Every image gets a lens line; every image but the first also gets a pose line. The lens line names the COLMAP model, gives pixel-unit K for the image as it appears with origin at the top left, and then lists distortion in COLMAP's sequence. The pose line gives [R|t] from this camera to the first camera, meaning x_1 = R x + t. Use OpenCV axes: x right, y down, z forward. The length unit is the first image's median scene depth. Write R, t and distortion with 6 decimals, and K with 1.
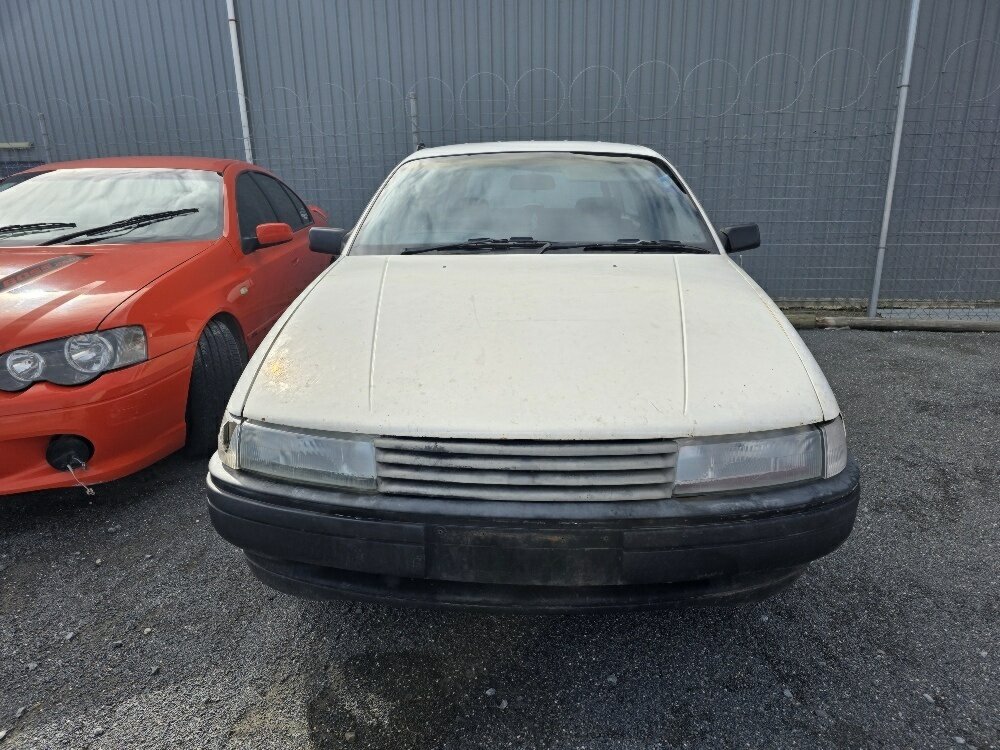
lens RADIAL K [[700.3, 0, 500.0], [0, 700.3, 375.0], [0, 0, 1]] dist [0.049638, -0.048962]
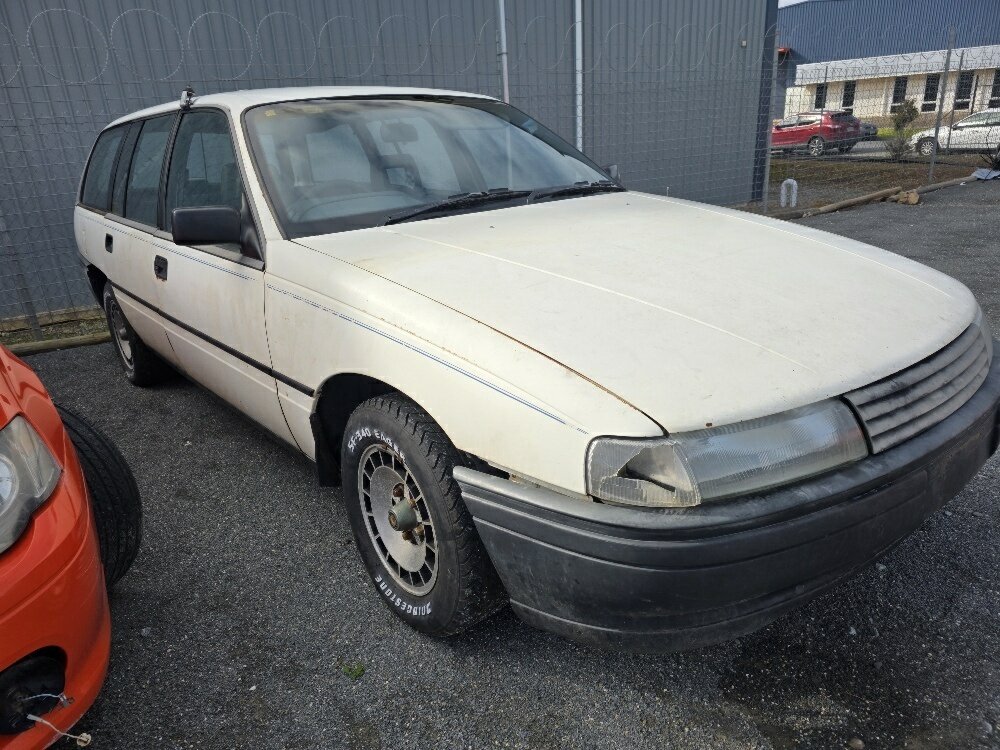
lens RADIAL K [[700.3, 0, 500.0], [0, 700.3, 375.0], [0, 0, 1]] dist [0.049638, -0.048962]
pose [[0.738417, -0.247797, 0.627166, -0.913545], [0.230415, 0.966776, 0.110692, -0.111989], [-0.633758, 0.062772, 0.770980, 0.554153]]
